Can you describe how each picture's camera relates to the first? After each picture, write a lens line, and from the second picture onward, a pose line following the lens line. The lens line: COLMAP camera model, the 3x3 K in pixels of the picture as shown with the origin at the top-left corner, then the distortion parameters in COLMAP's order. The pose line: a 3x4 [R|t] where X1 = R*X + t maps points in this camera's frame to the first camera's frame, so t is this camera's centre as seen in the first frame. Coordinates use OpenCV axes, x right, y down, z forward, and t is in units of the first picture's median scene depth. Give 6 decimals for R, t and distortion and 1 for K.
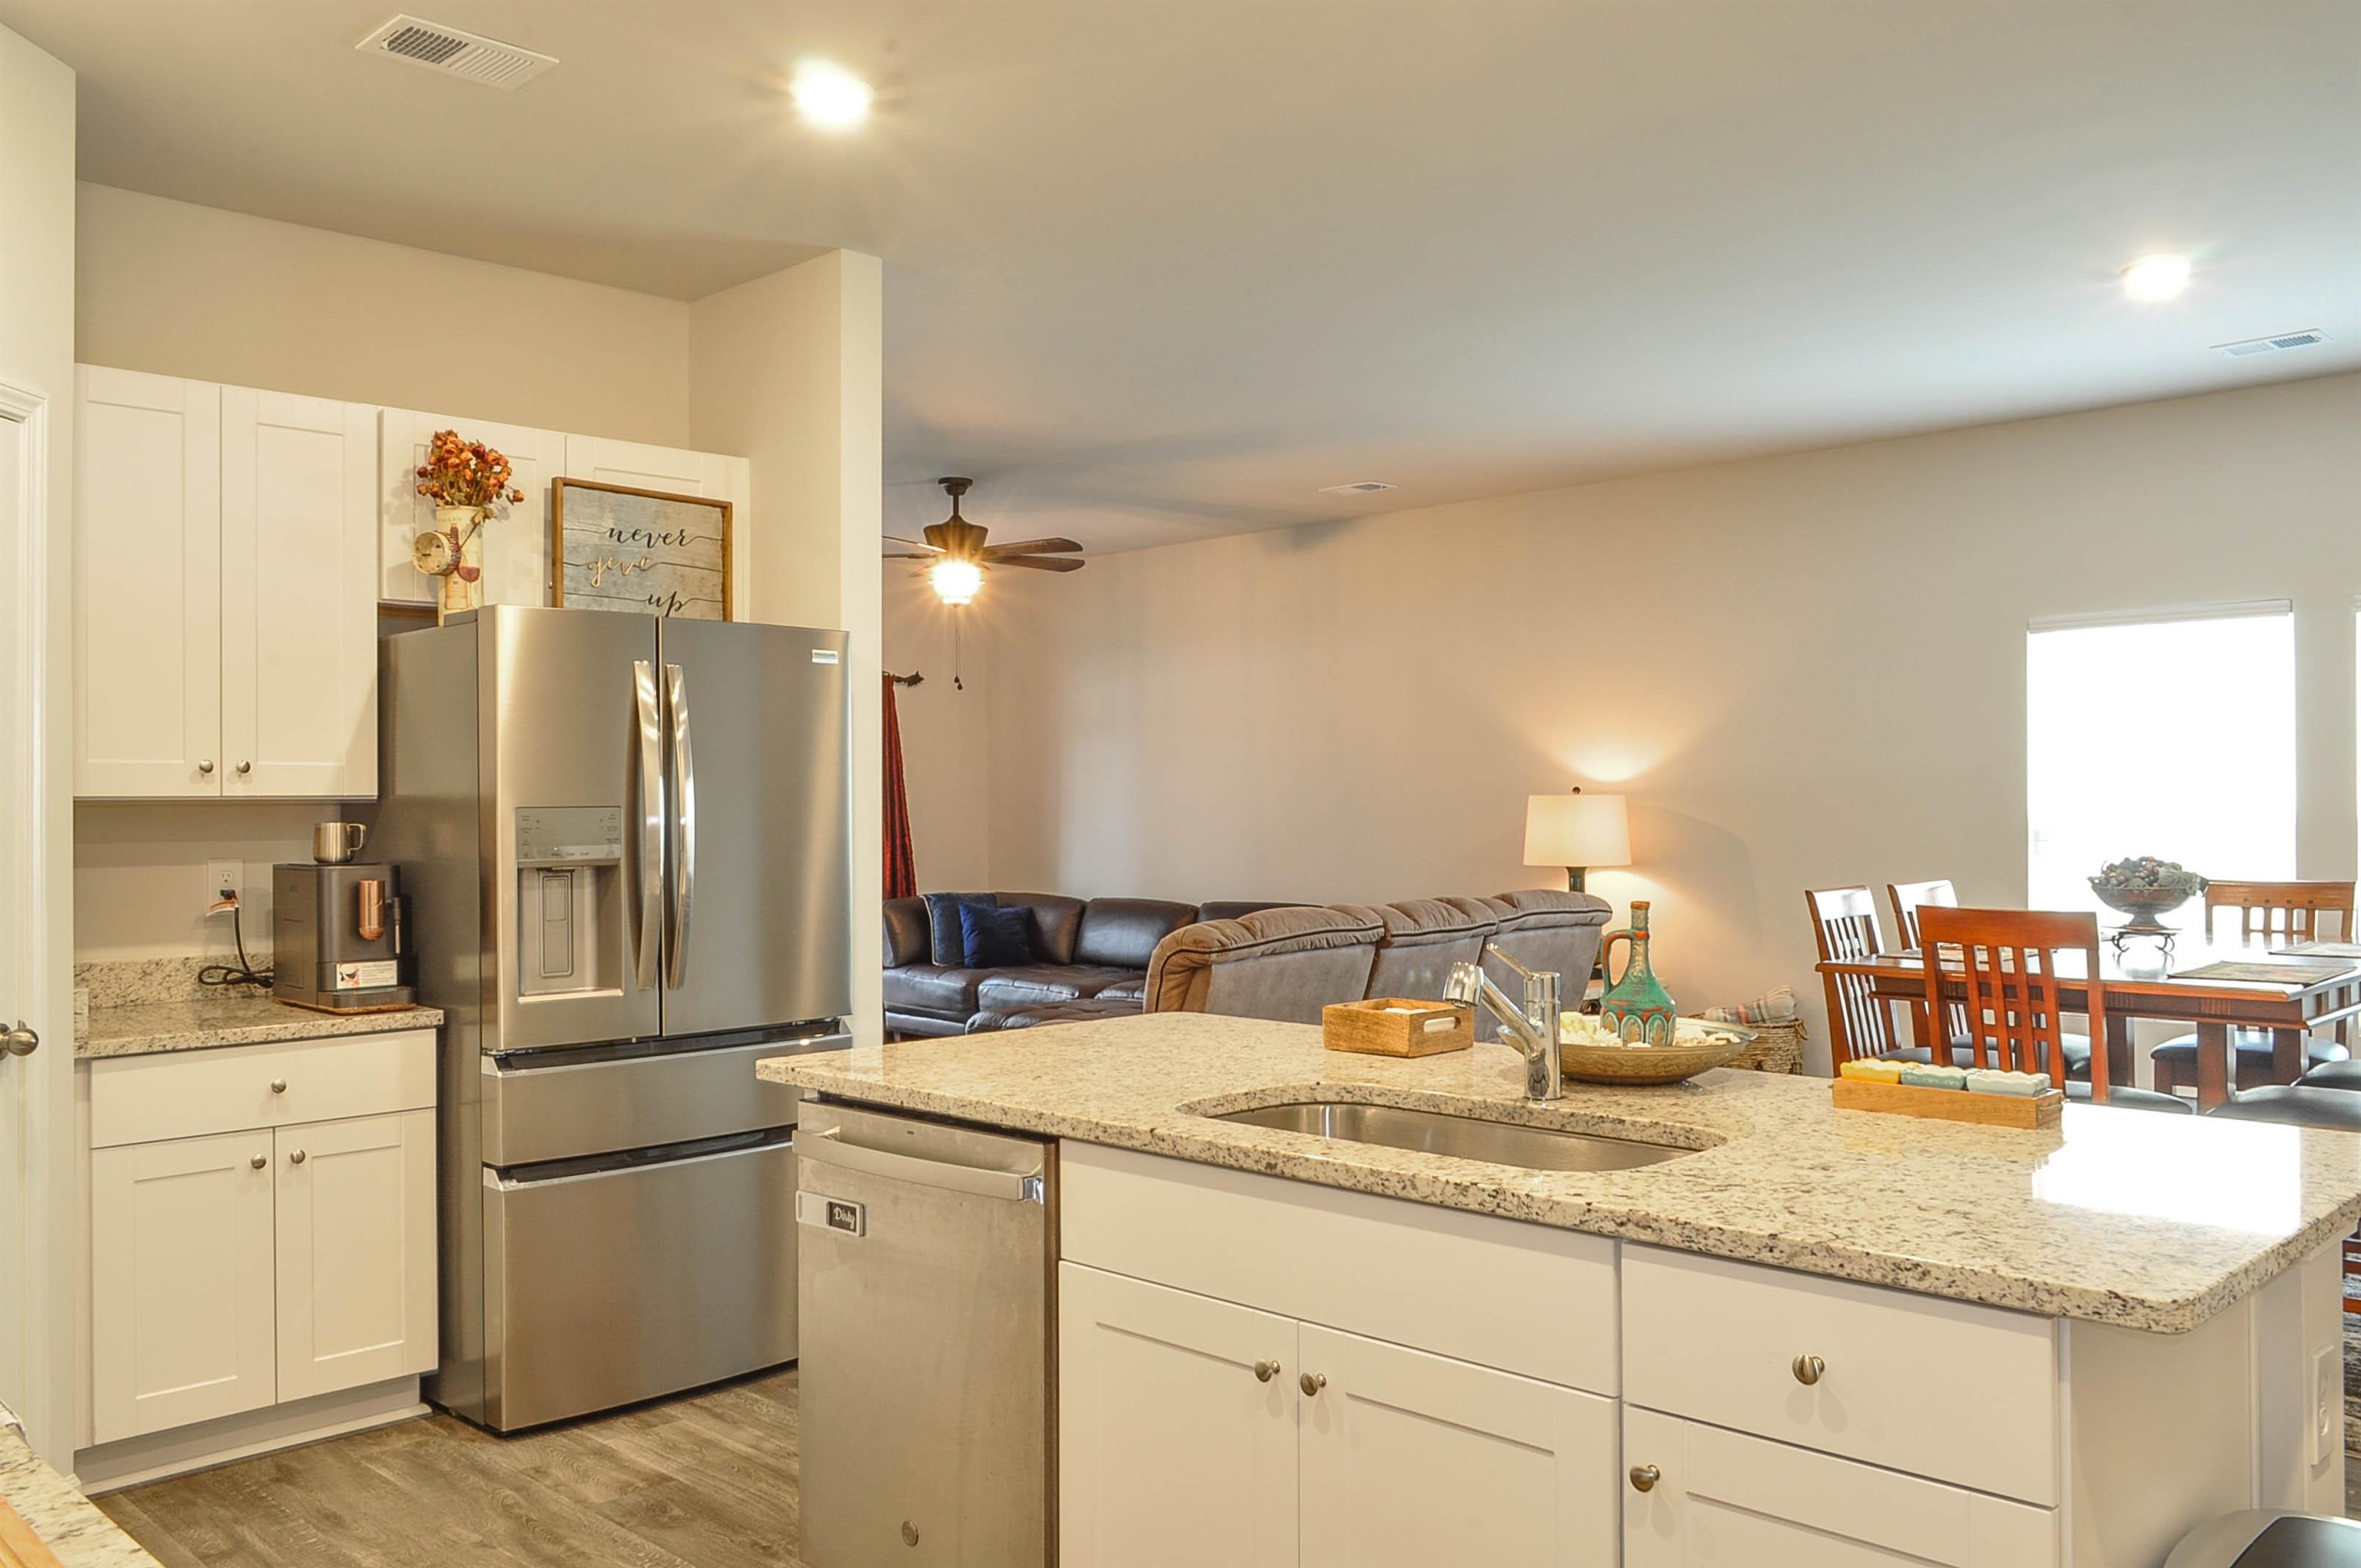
lens RADIAL K [[1846.0, 0, 1192.7], [0, 1846.0, 791.3], [0, 0, 1]] dist [-0.013689, 0.008817]
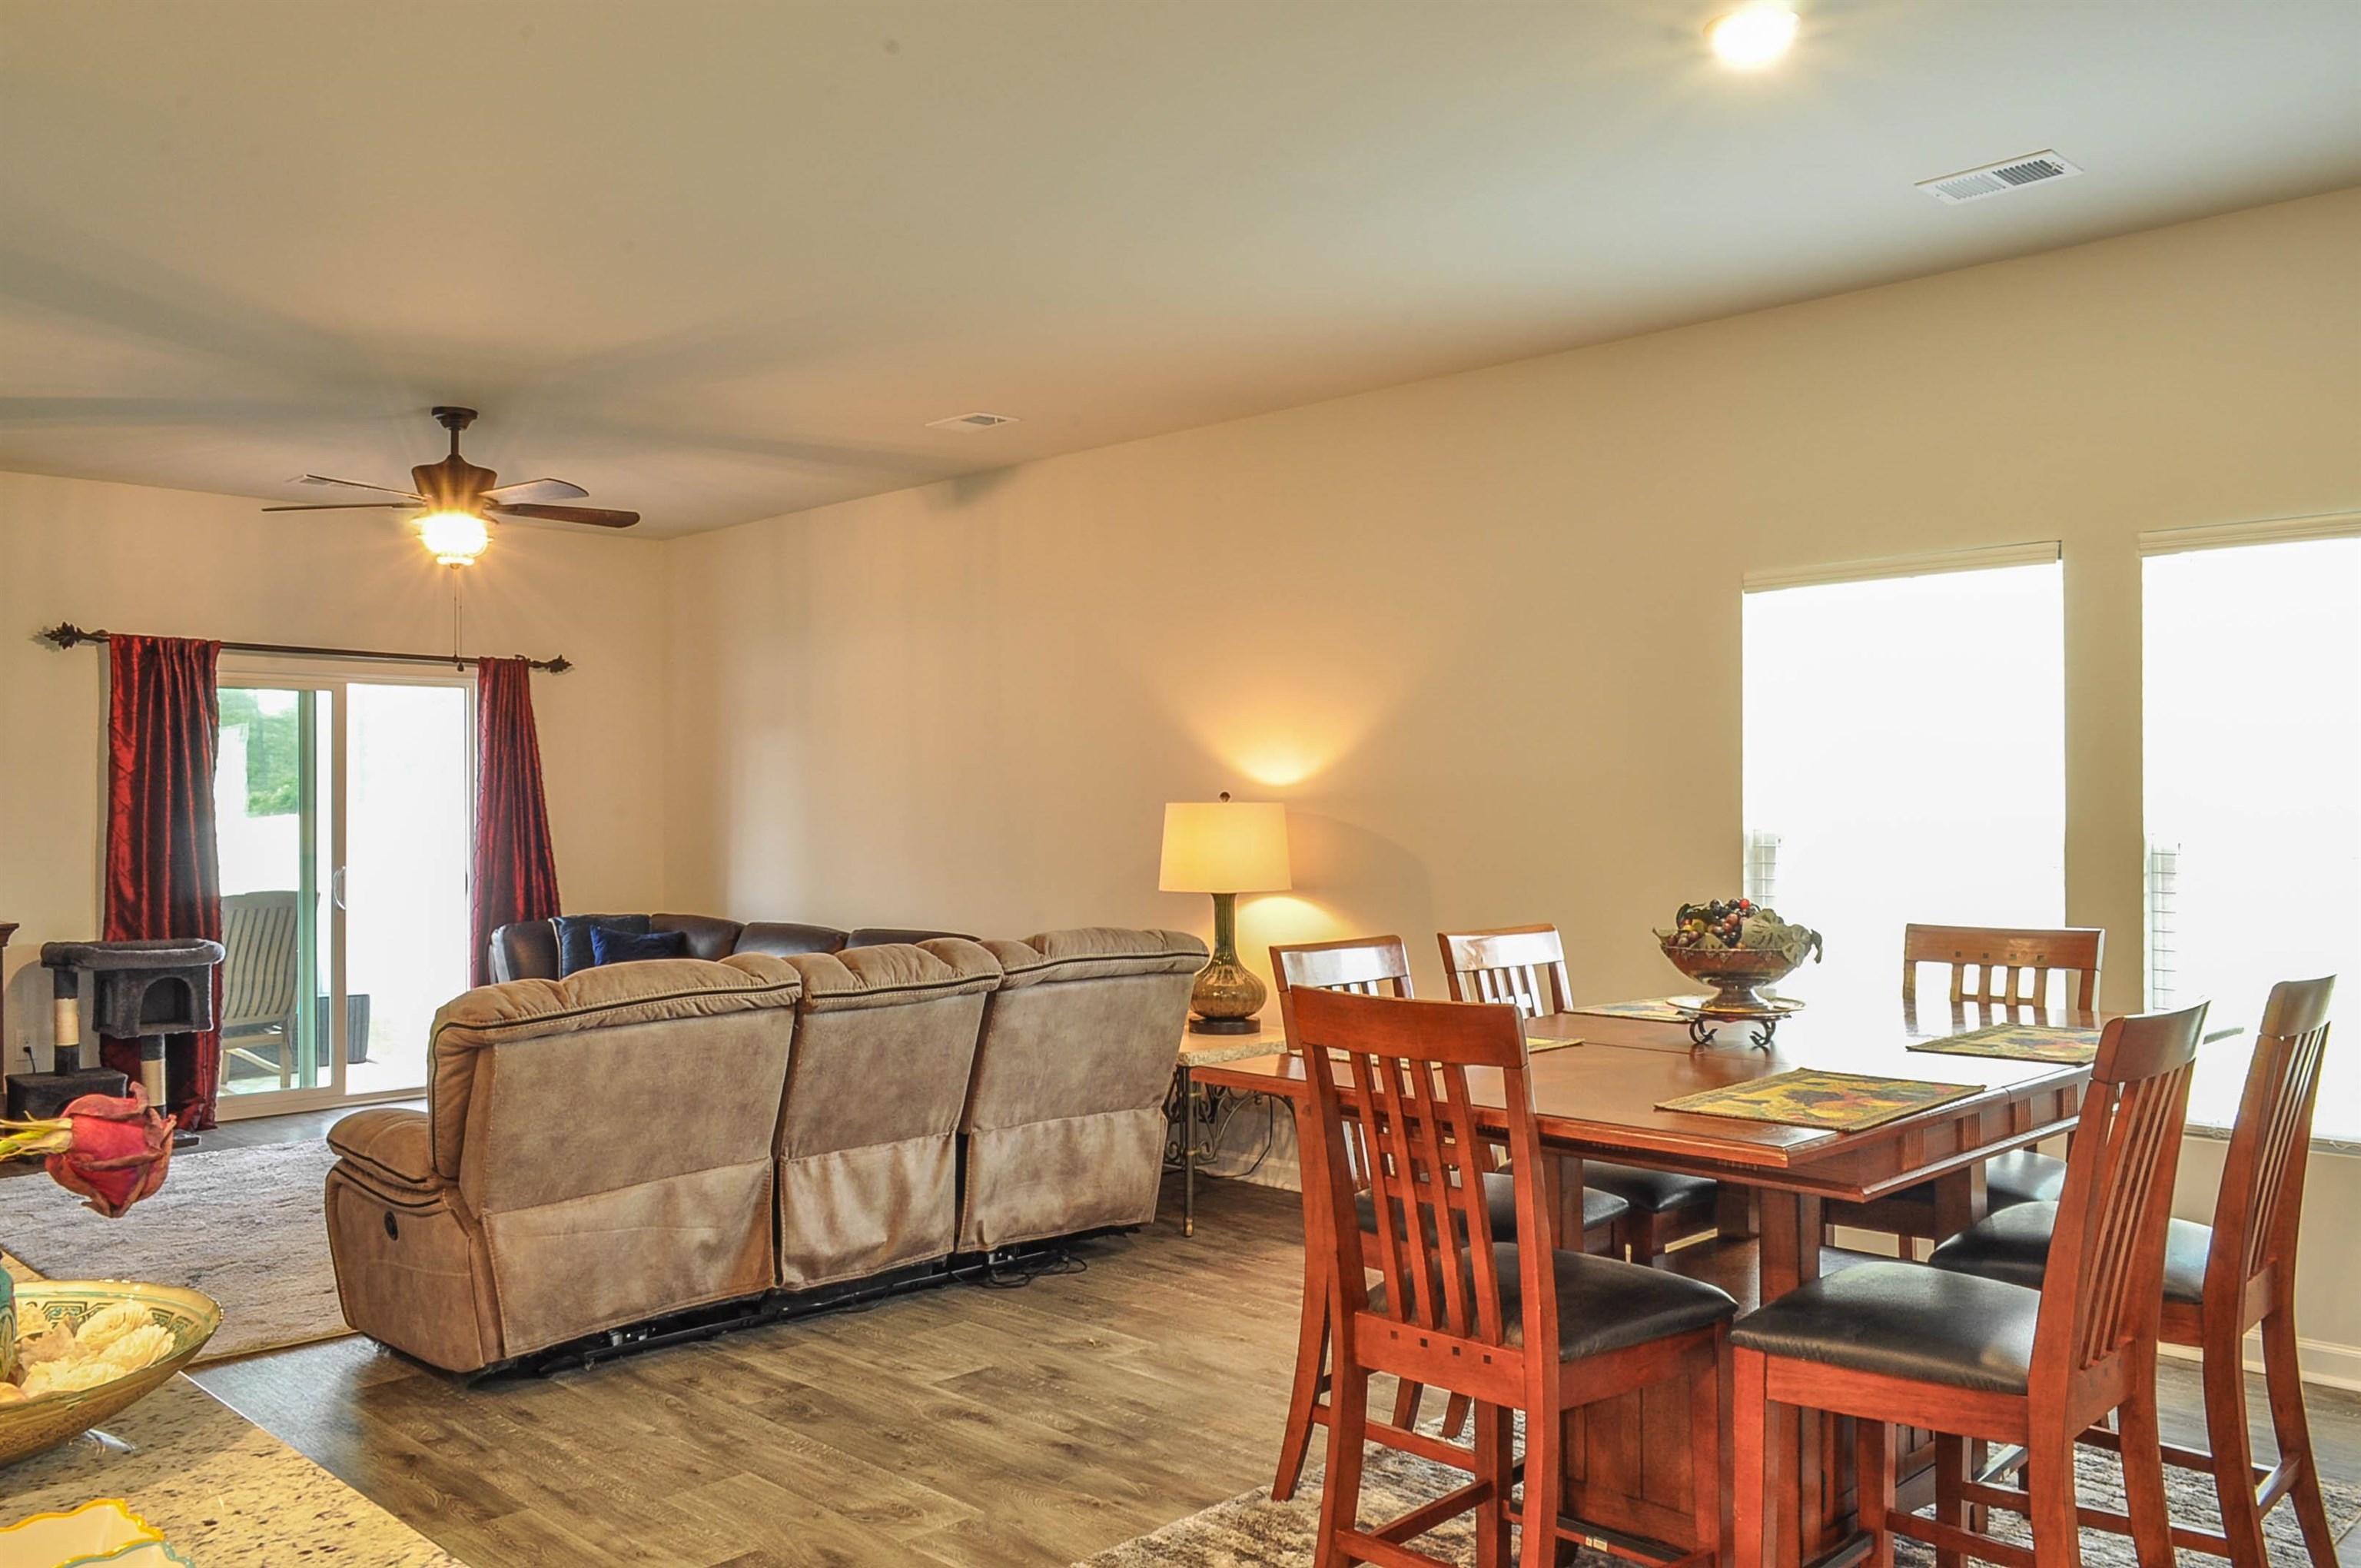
lens RADIAL K [[1868.6, 0, 1187.5], [0, 1868.6, 789.4], [0, 0, 1]] dist [-0.001960, 0.002696]
pose [[0.999863, 0.000334, -0.016520, 0.382008], [-0.000334, 1.000000, 0.000027, -0.006905], [0.016520, -0.000021, 0.999864, 0.359468]]
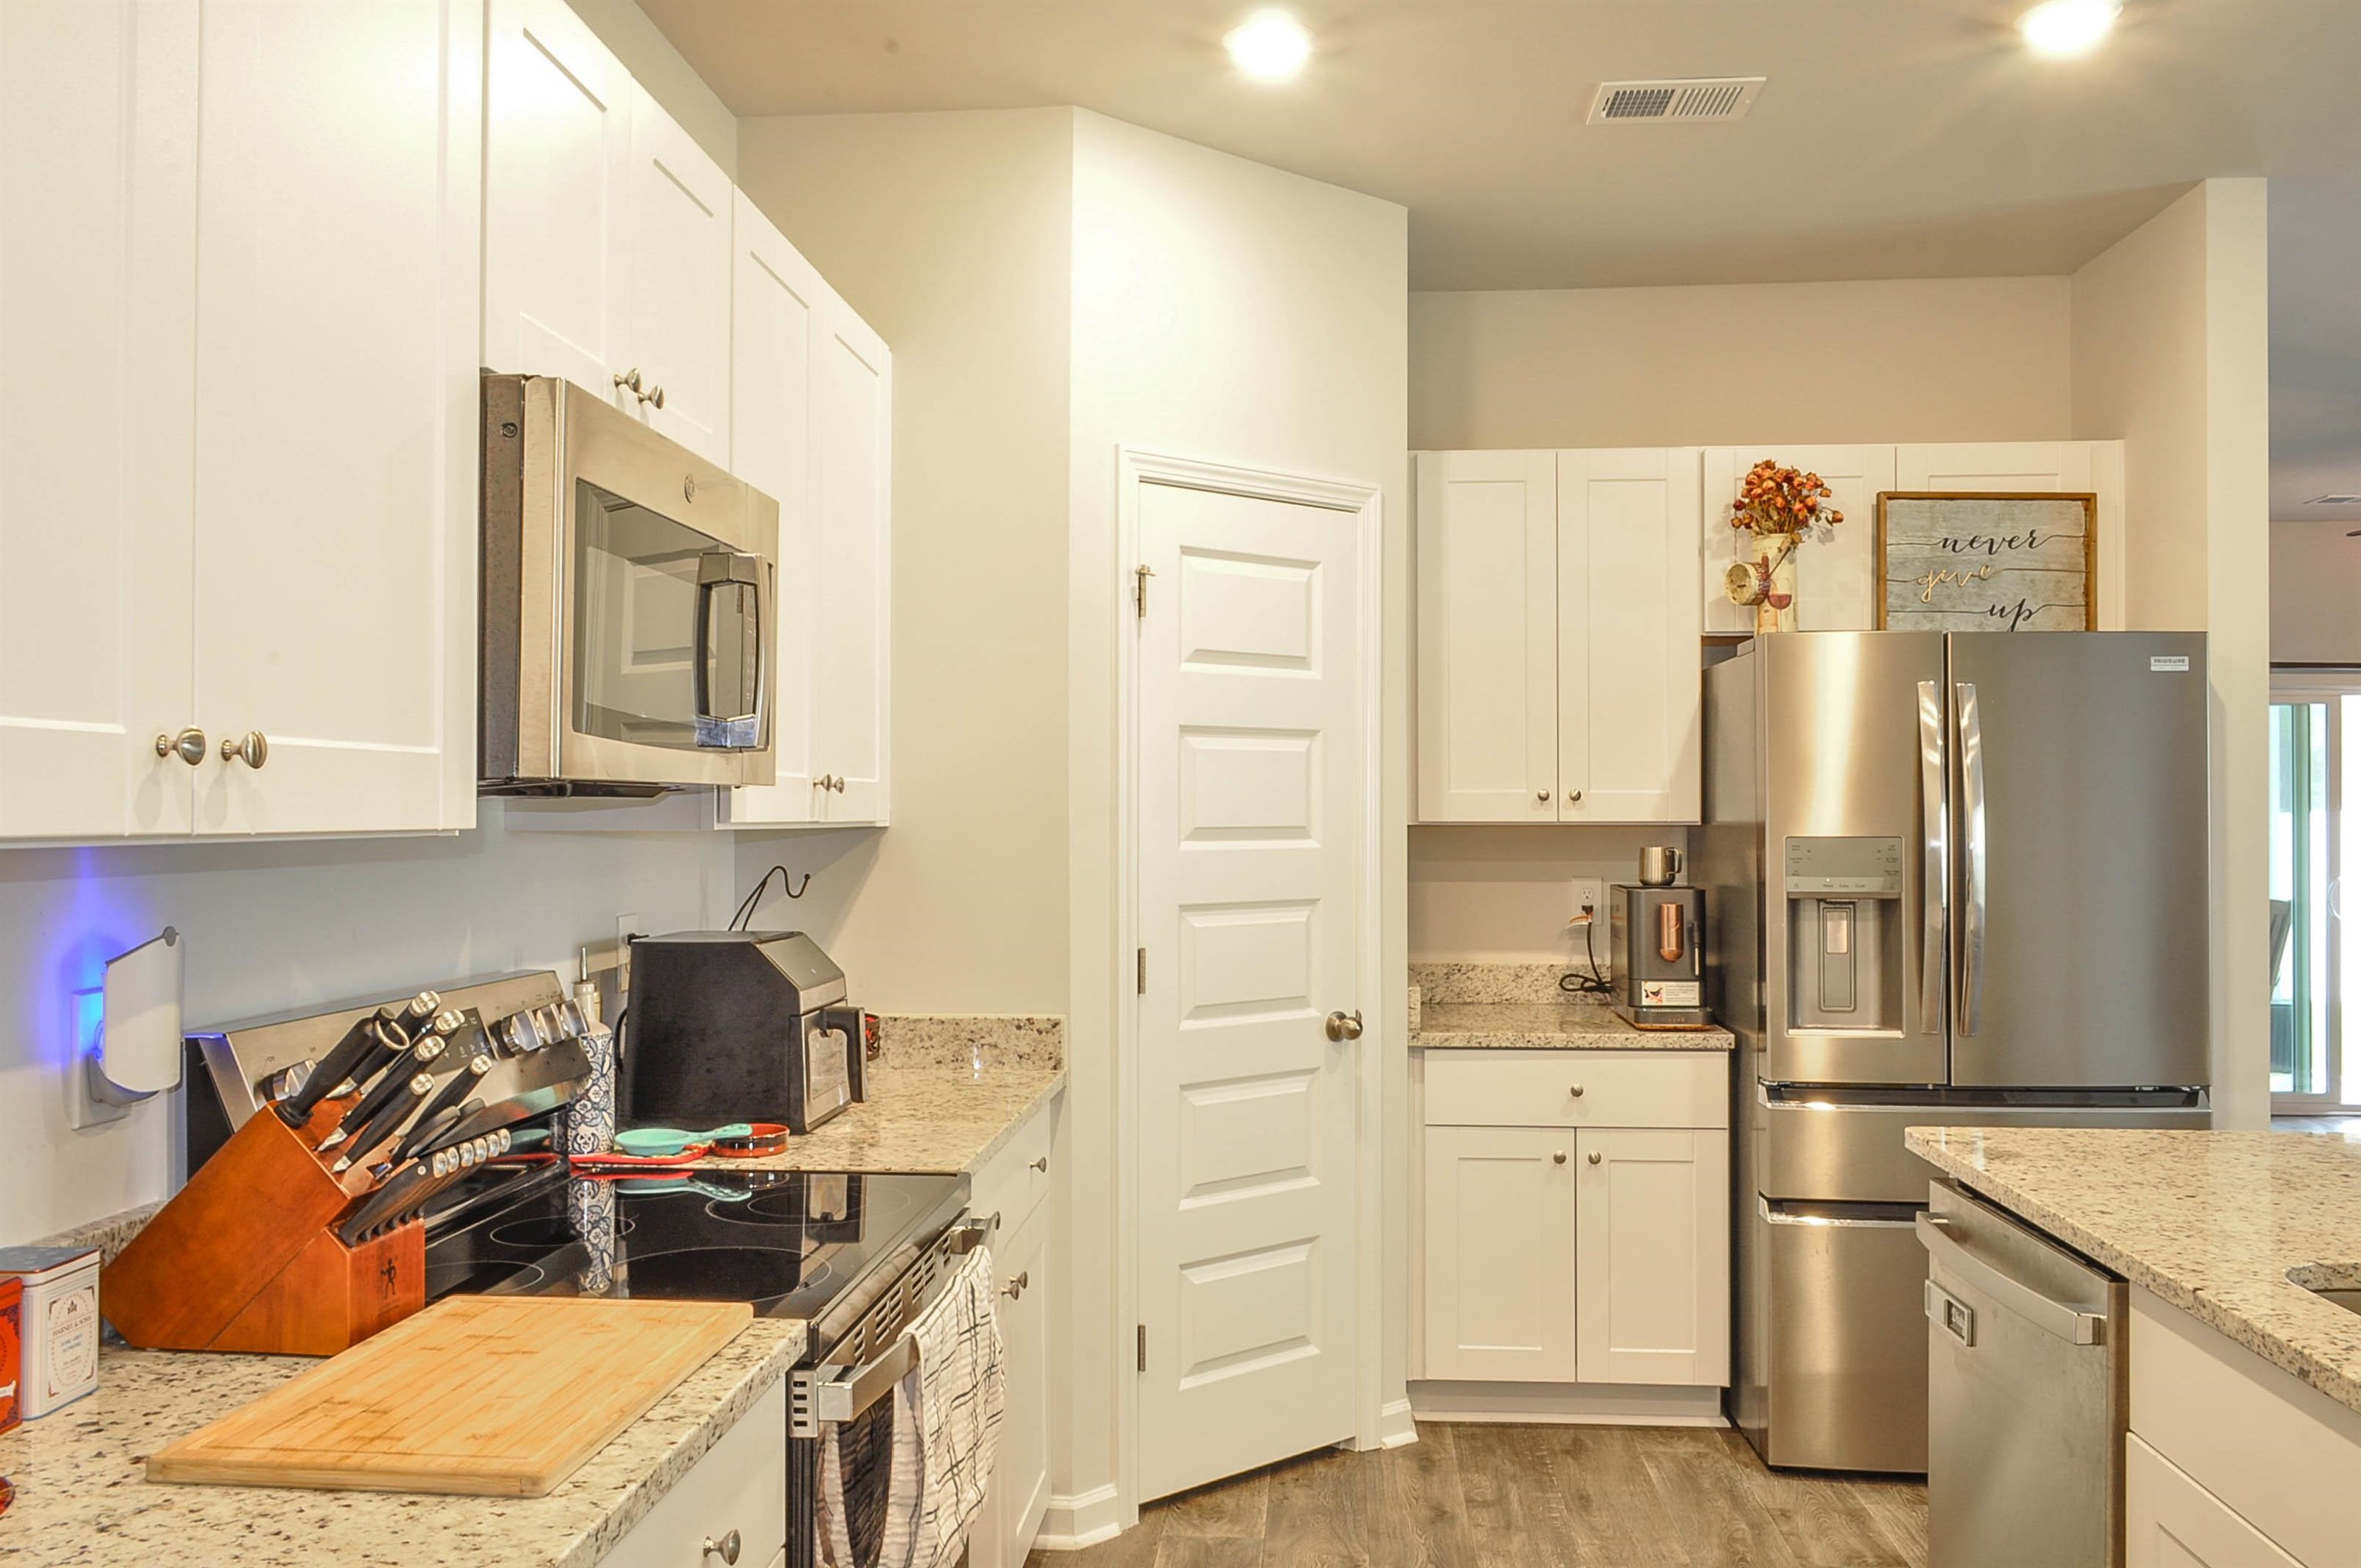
lens RADIAL K [[1846.0, 0, 1192.7], [0, 1846.0, 791.3], [0, 0, 1]] dist [-0.013689, 0.008817]
pose [[0.644101, -0.001230, -0.764940, 0.168633], [-0.000667, 0.999997, -0.002170, -0.012189], [0.764940, 0.001908, 0.644098, 0.109973]]
